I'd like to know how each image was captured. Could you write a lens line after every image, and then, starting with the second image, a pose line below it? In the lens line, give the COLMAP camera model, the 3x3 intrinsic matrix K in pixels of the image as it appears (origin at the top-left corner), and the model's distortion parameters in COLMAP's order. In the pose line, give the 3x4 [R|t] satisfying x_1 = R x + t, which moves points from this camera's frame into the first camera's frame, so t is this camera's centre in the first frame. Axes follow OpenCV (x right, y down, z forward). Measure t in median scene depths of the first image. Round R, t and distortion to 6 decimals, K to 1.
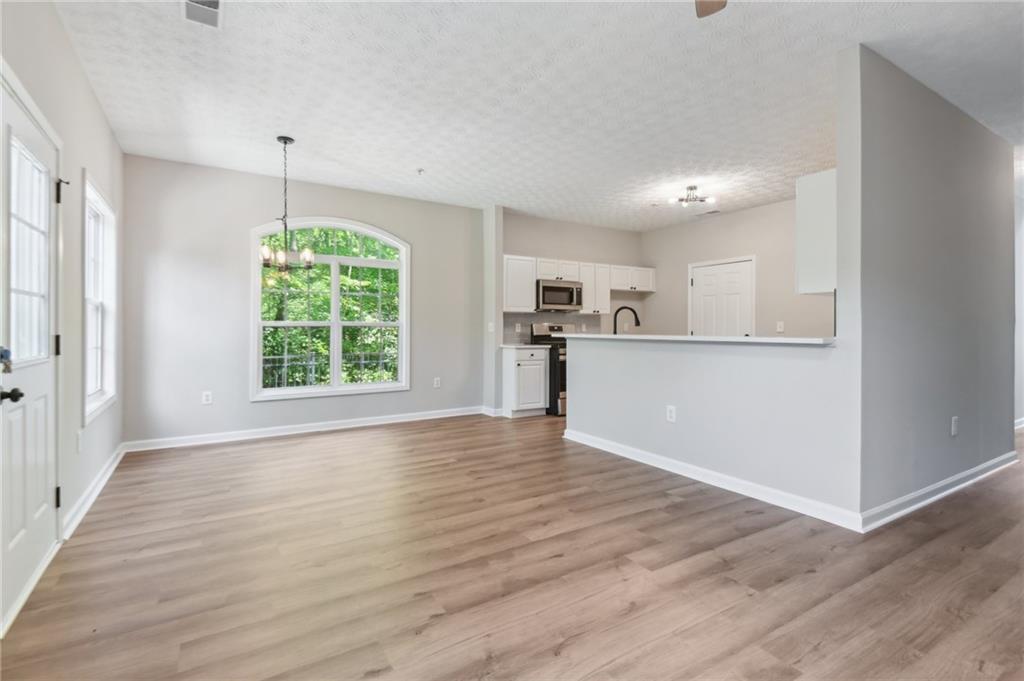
lens RADIAL K [[473.3, 0, 509.5], [0, 473.3, 339.9], [0, 0, 1]] dist [0.029445, -0.000358]
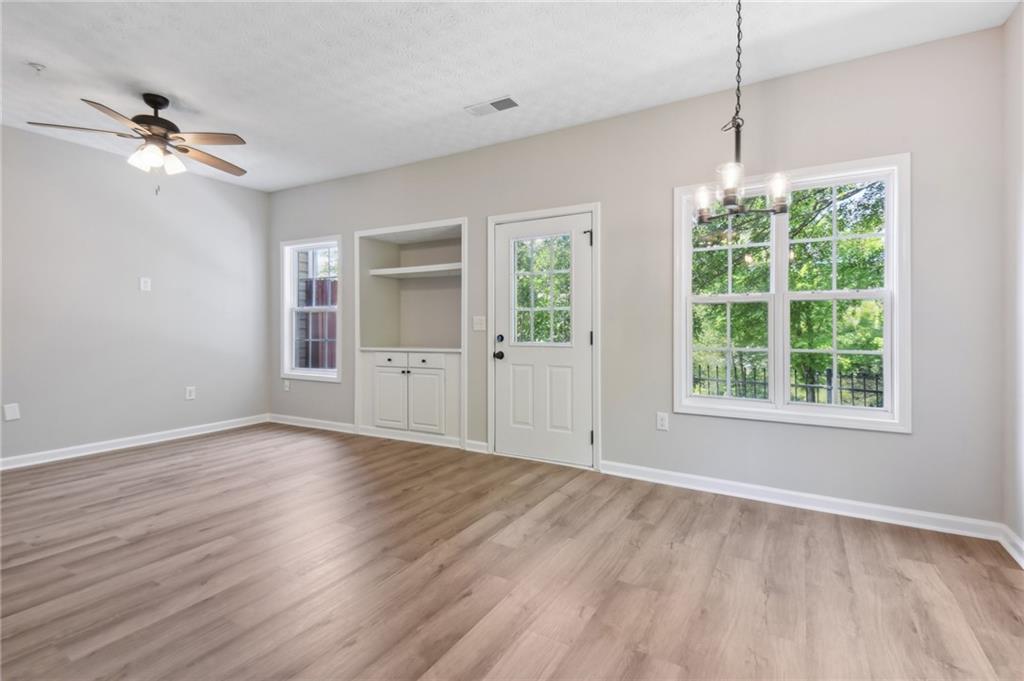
lens RADIAL K [[490.0, 0, 513.9], [0, 490.0, 327.3], [0, 0, 1]] dist [0.000079, -0.000134]
pose [[-0.884437, 0.005118, -0.466632, -0.004812], [-0.010536, 0.999466, 0.030933, -0.051286], [0.466541, 0.032275, -0.883911, 1.858007]]
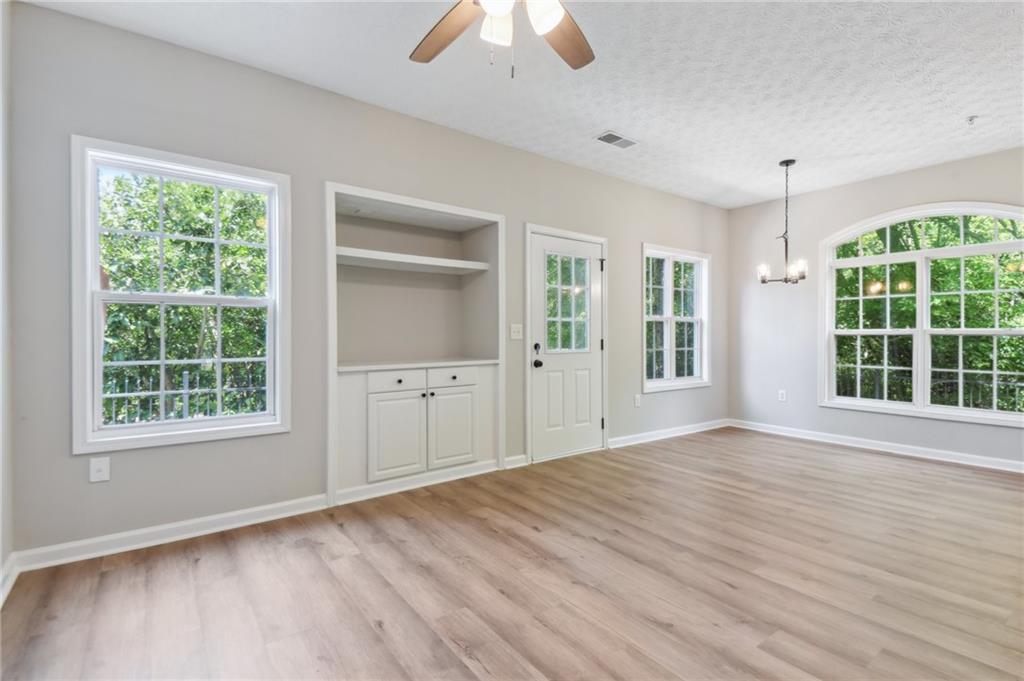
lens RADIAL K [[489.1, 0, 520.1], [0, 489.1, 336.4], [0, 0, 1]] dist [0.028929, -0.000334]
pose [[0.097483, 0.001417, -0.995236, 0.788186], [-0.030645, 0.999529, -0.001578, -0.001811], [0.994765, 0.030653, 0.097480, 0.395113]]
